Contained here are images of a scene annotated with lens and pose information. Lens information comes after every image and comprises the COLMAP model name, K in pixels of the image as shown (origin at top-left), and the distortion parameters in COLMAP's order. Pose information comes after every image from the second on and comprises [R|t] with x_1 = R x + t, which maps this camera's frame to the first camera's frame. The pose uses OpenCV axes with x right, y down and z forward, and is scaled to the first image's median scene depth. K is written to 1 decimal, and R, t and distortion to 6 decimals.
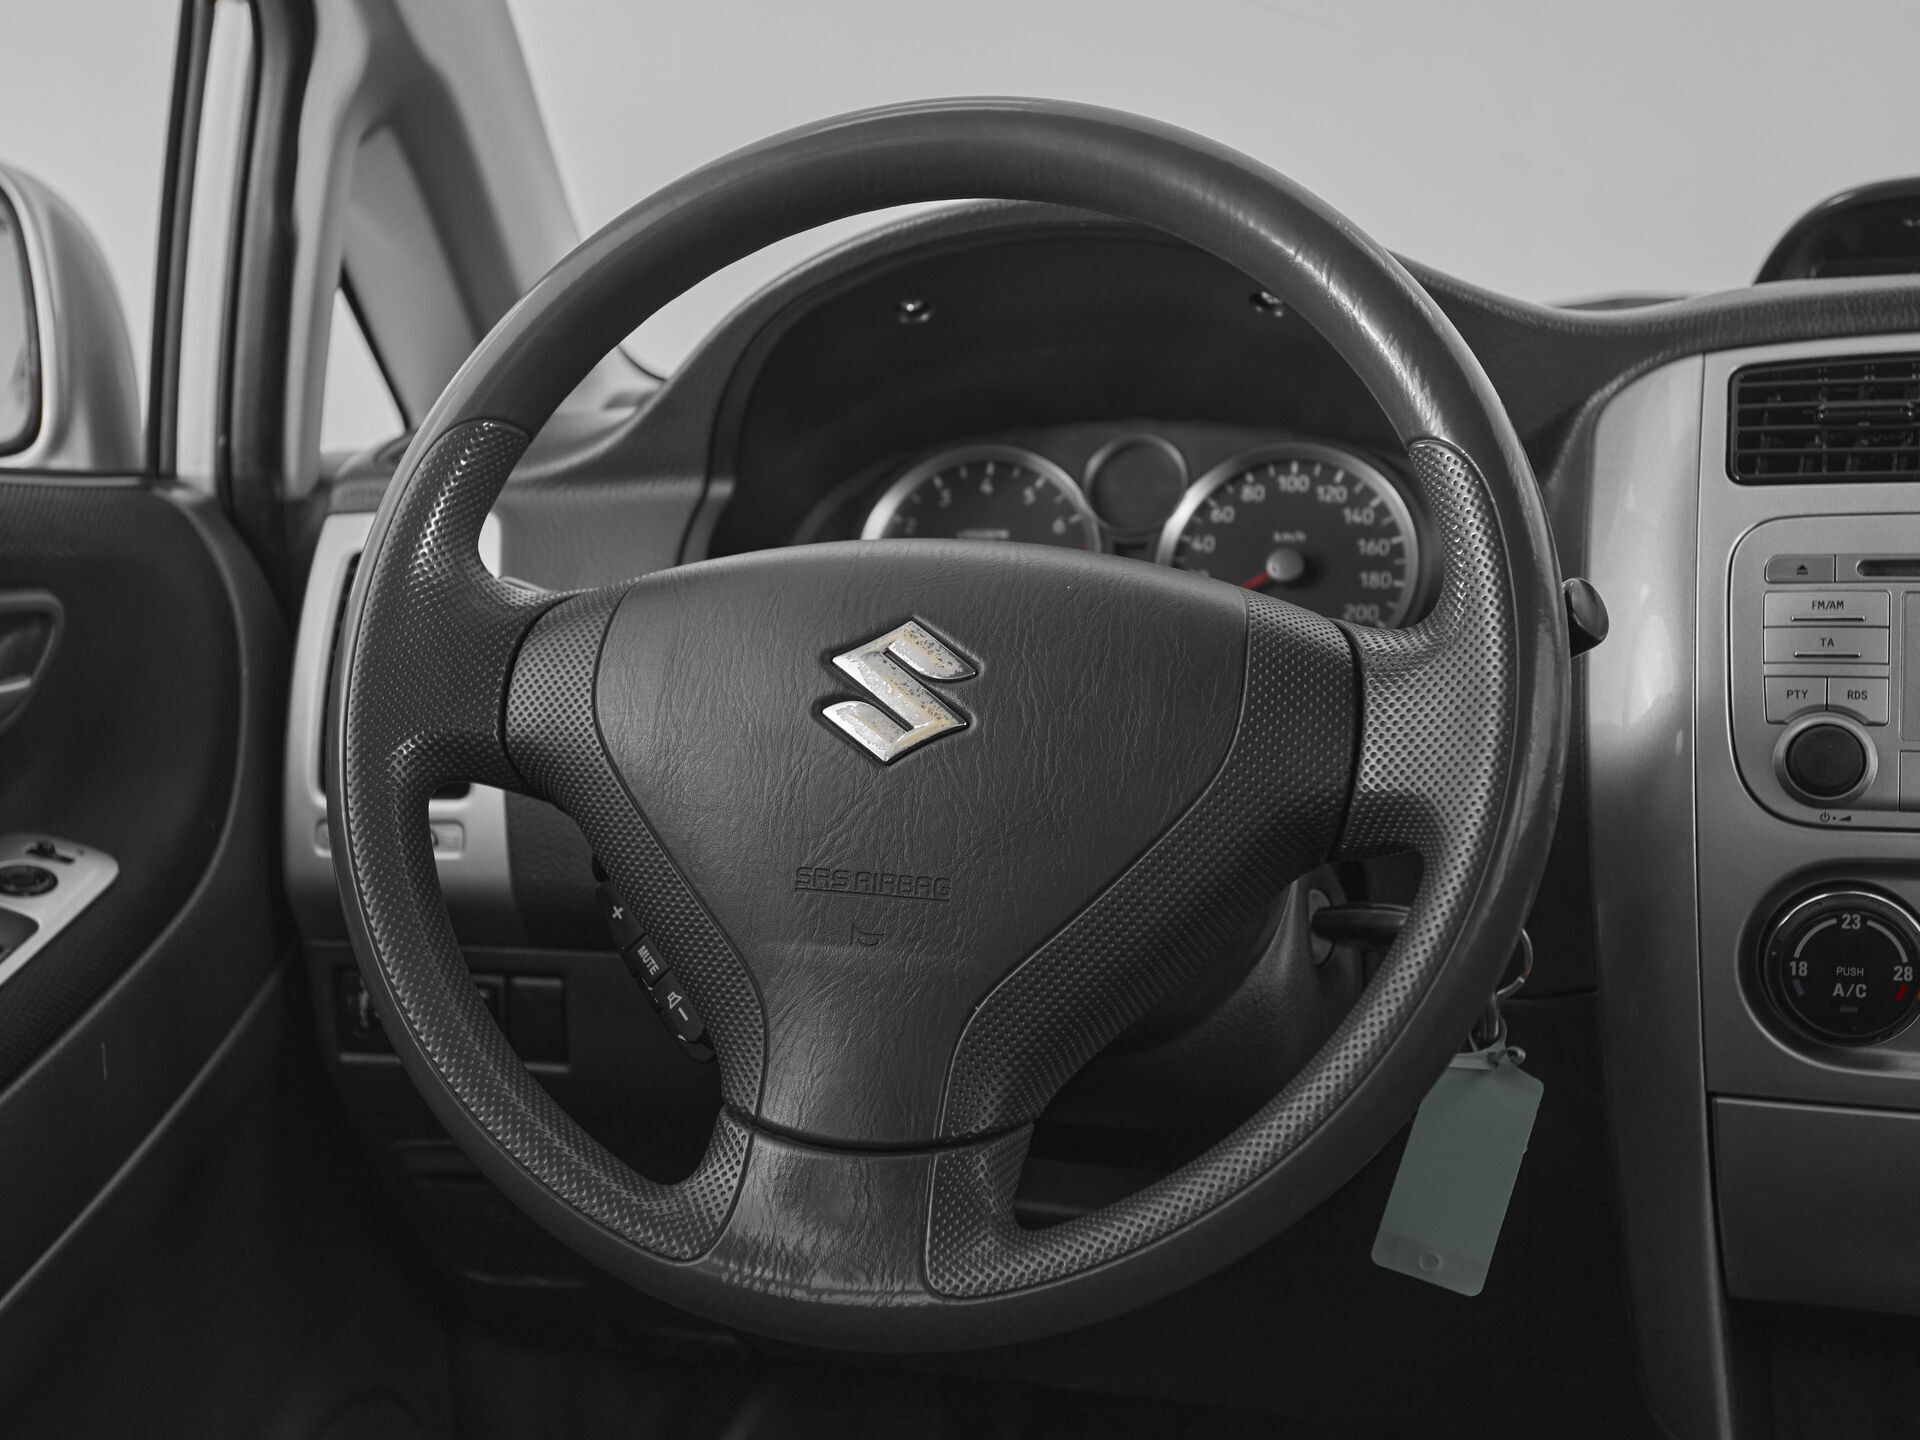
lens RADIAL K [[2426.3, 0, 916.5], [0, 2426.3, 767.9], [0, 0, 1]] dist [0.025381, 0.048622]
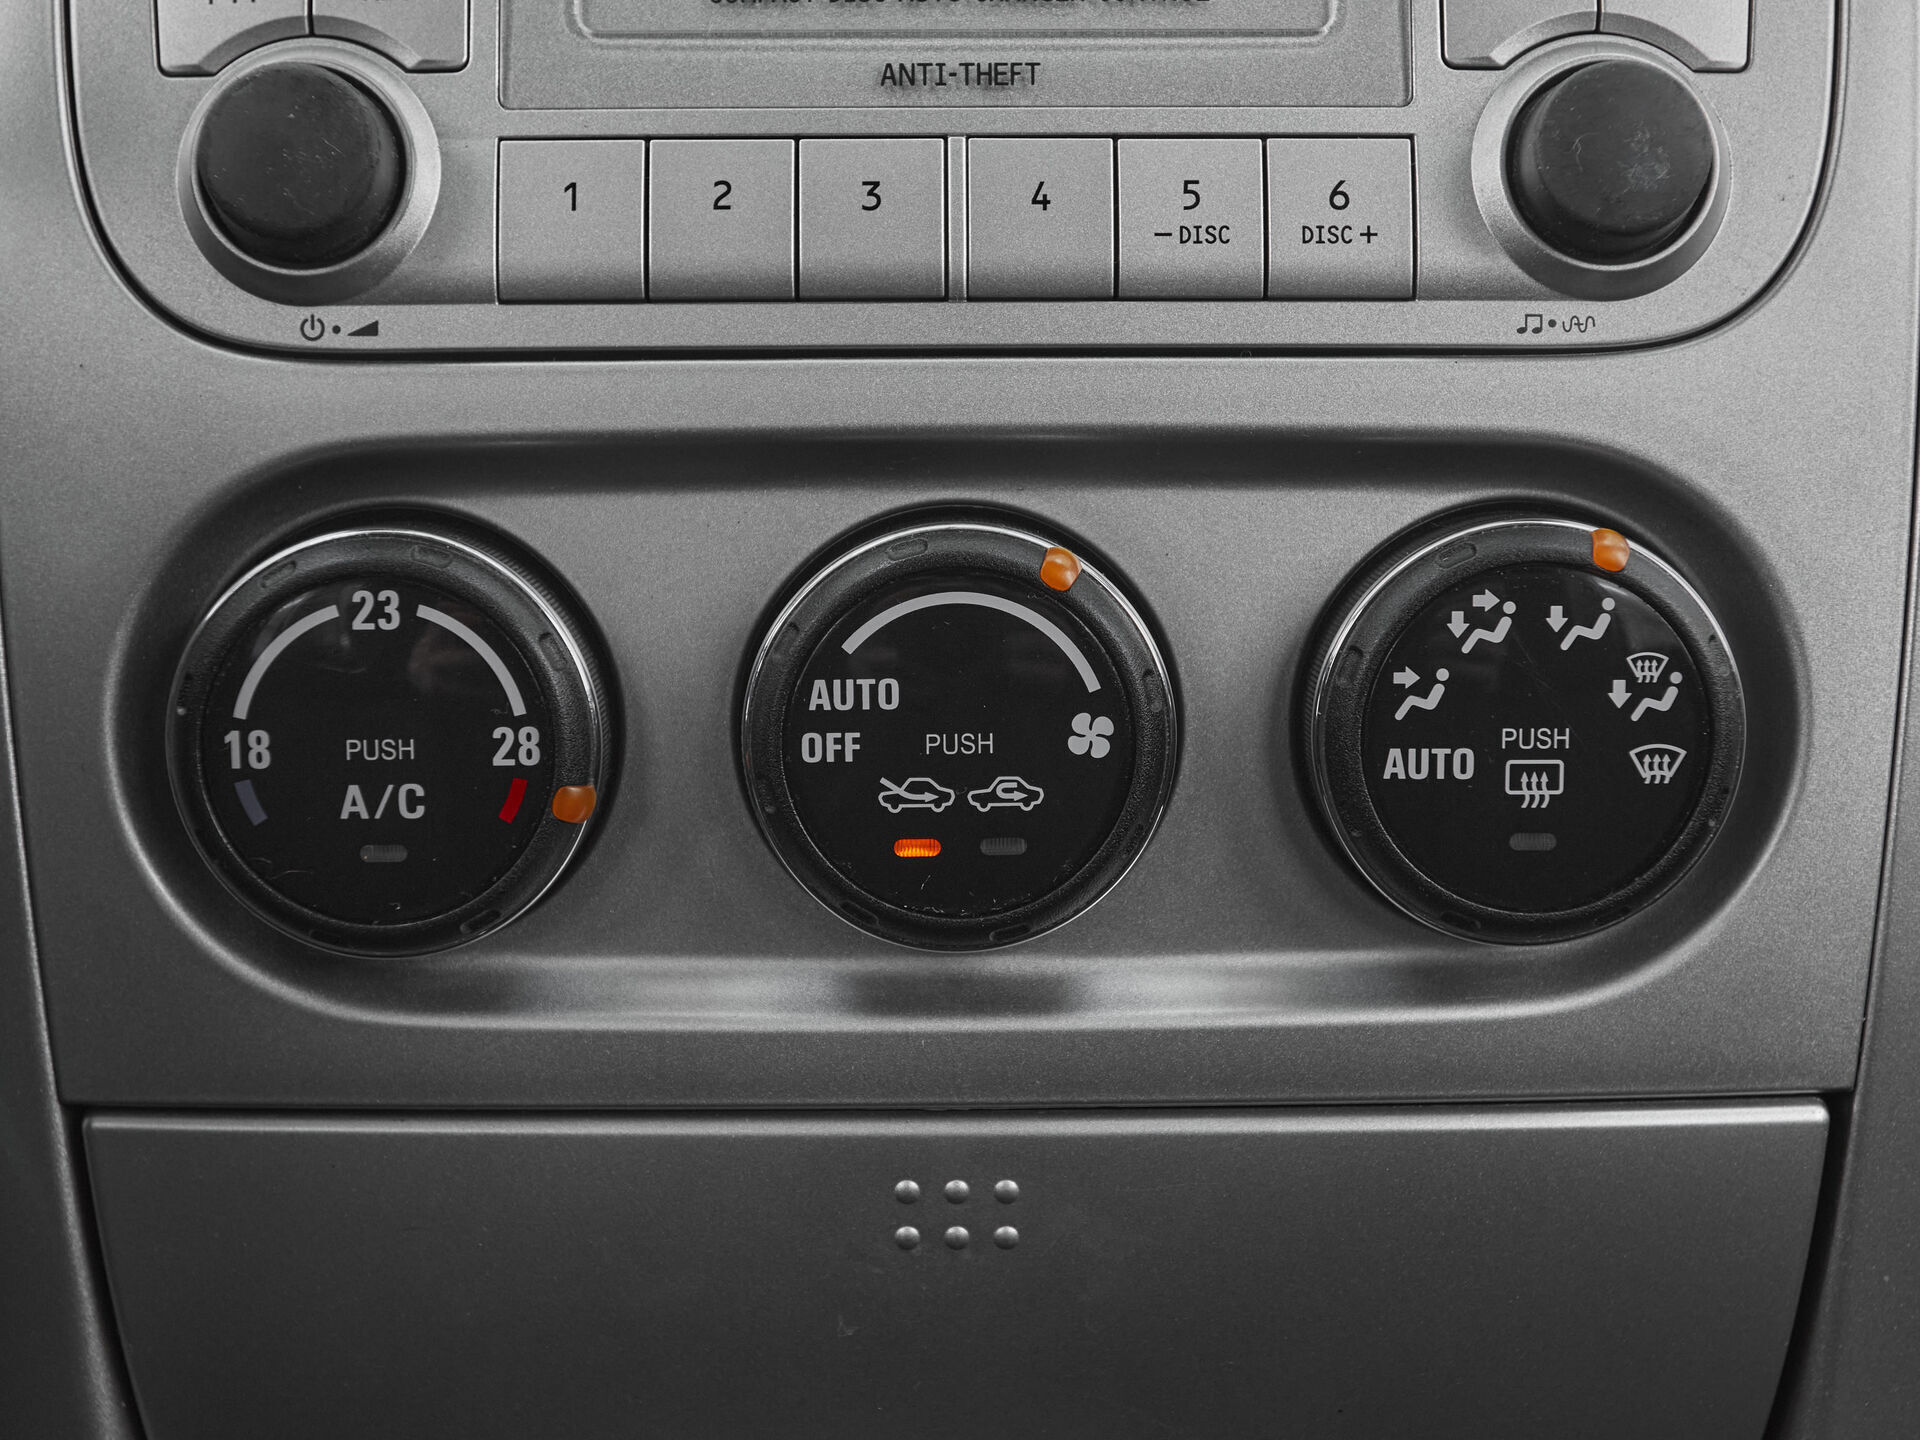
lens RADIAL K [[2426.3, 0, 916.5], [0, 2426.3, 767.9], [0, 0, 1]] dist [0.025381, 0.048622]
pose [[0.954082, -0.047891, 0.295694, 0.344751], [0.035293, 0.998233, 0.047799, 0.070342], [-0.297460, -0.035169, 0.954086, 0.620897]]
